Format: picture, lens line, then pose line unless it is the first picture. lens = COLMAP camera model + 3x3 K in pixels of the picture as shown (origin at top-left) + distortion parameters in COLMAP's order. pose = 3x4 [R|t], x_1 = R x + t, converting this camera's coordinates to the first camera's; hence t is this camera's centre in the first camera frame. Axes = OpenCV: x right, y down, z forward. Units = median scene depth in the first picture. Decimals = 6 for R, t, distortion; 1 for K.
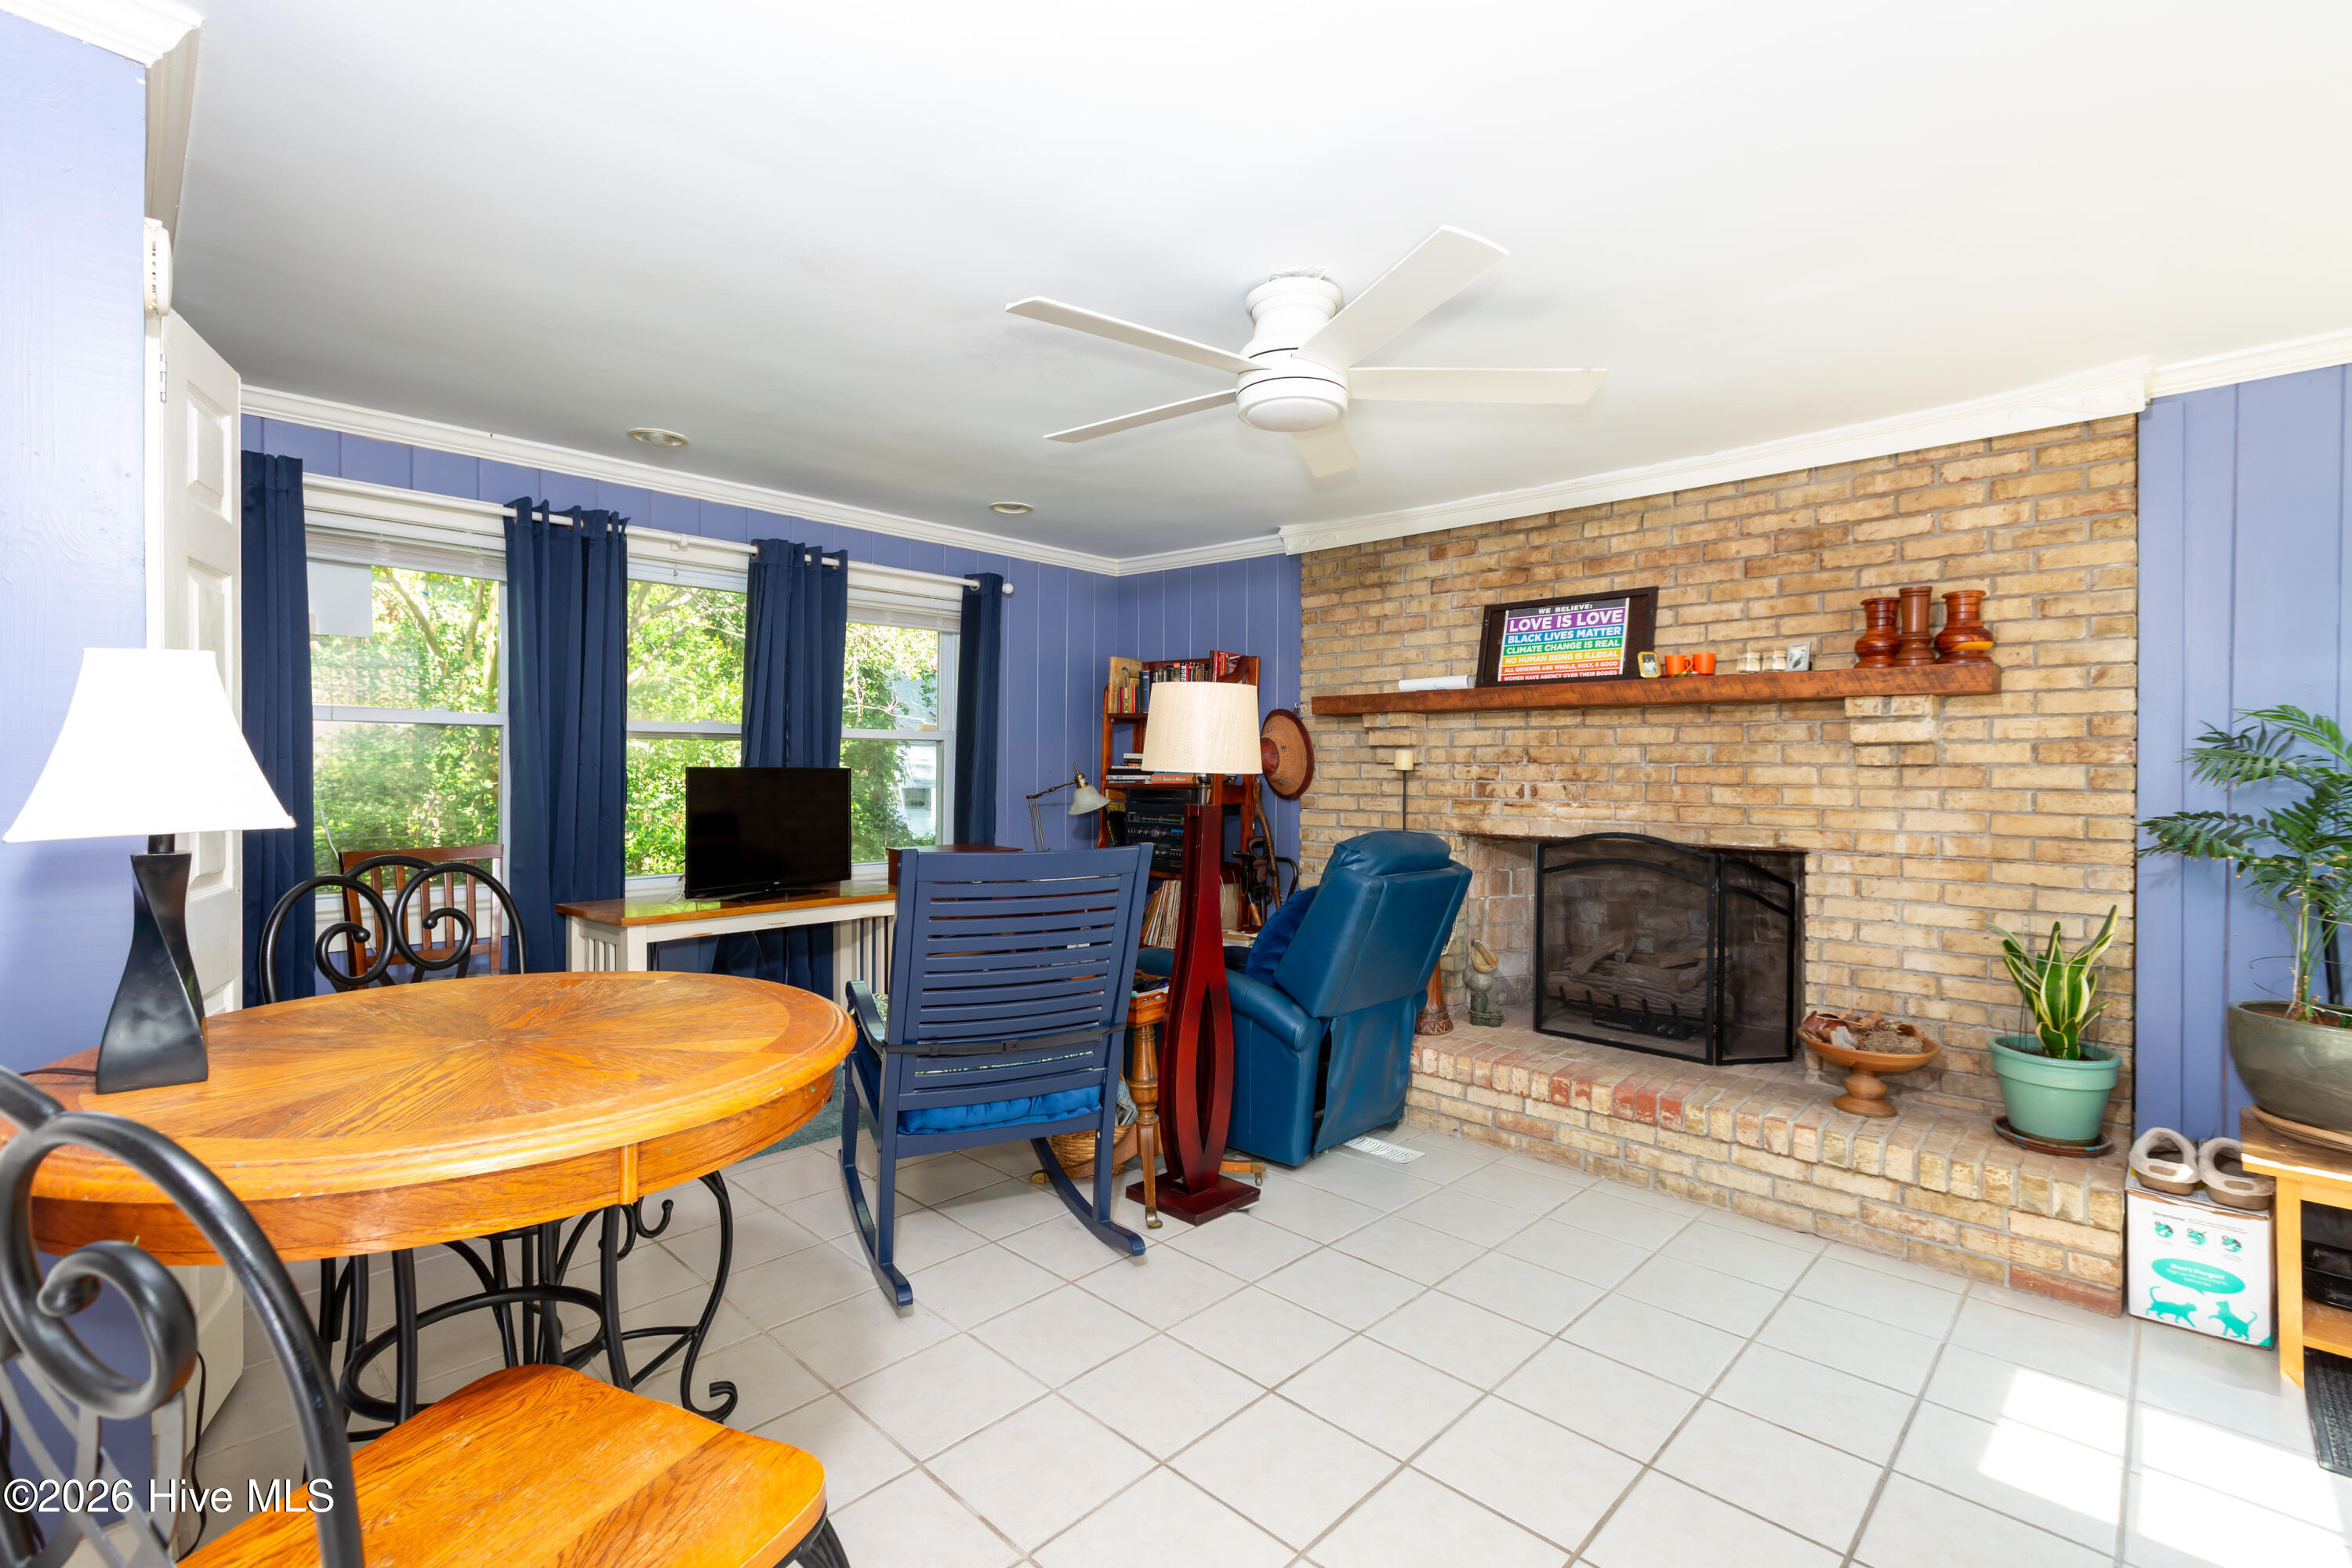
lens RADIAL K [[1058.4, 0, 1159.4], [0, 1058.4, 768.0], [0, 0, 1]] dist [0.000787, -0.001001]
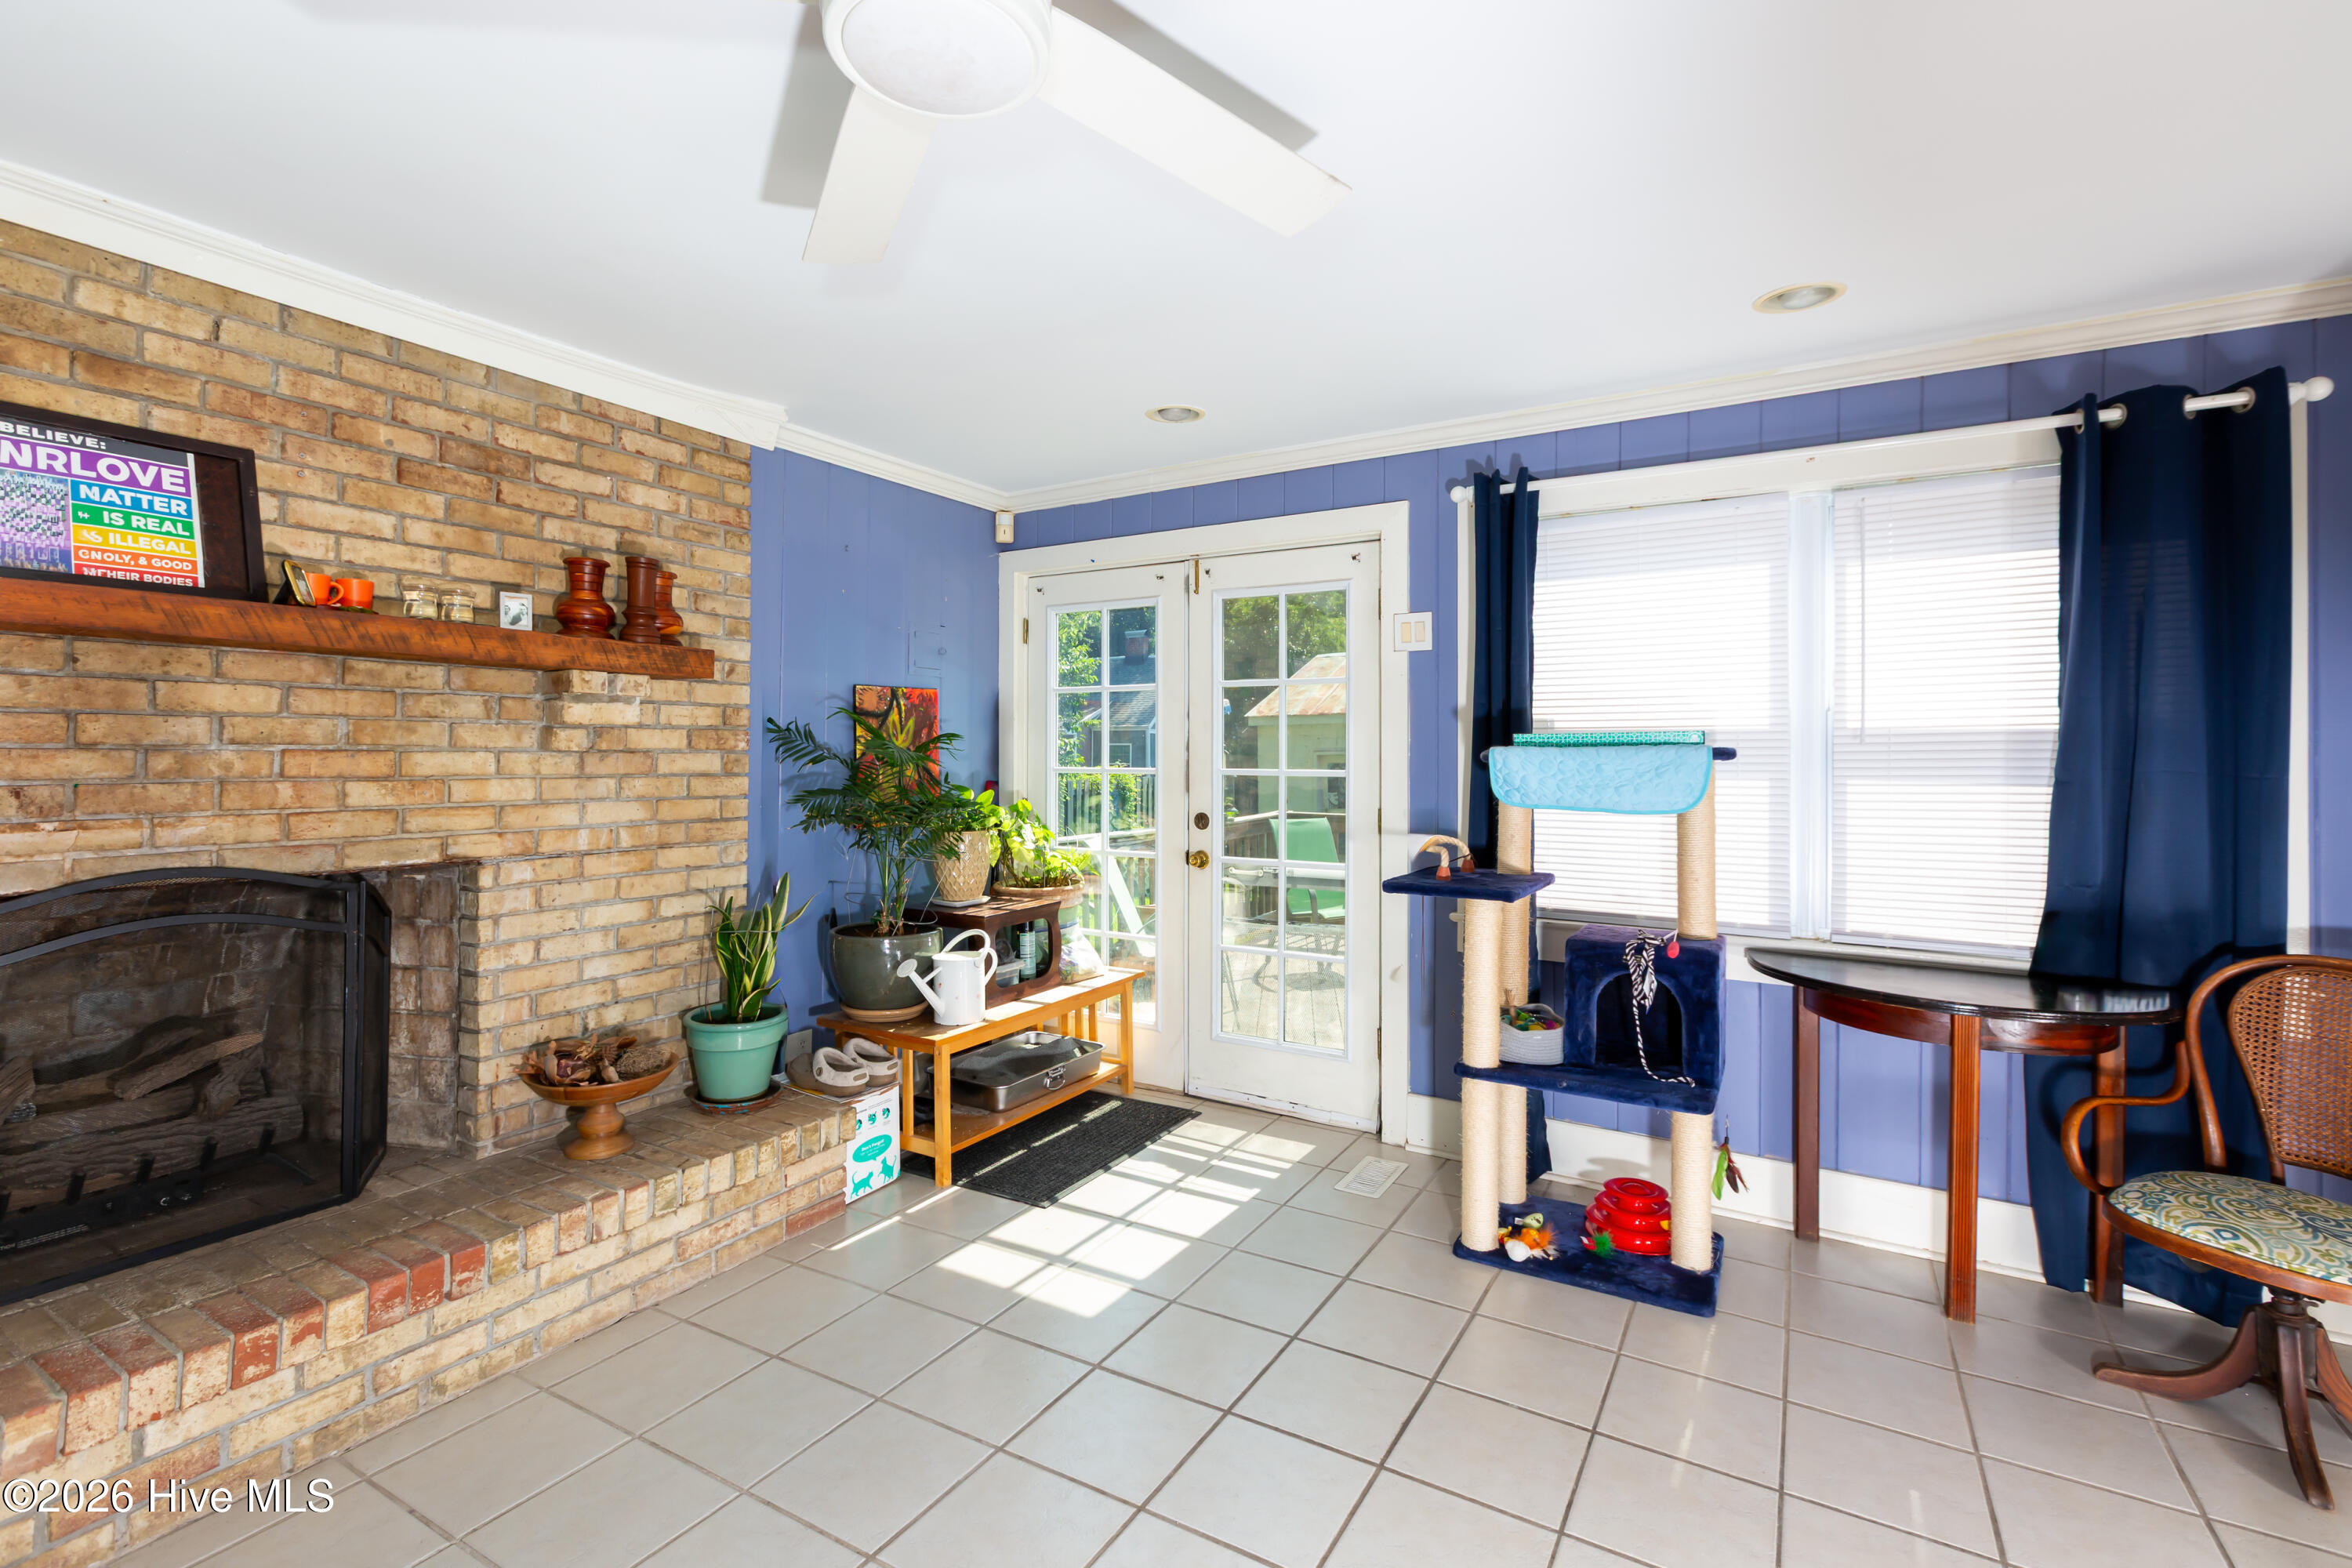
lens RADIAL K [[1058.4, 0, 1159.4], [0, 1058.4, 768.0], [0, 0, 1]] dist [0.000787, -0.001001]
pose [[-0.235874, -0.005207, 0.971770, -0.262198], [0.007067, 0.999950, 0.007073, 0.008442], [-0.971758, 0.008536, -0.235826, 0.714995]]
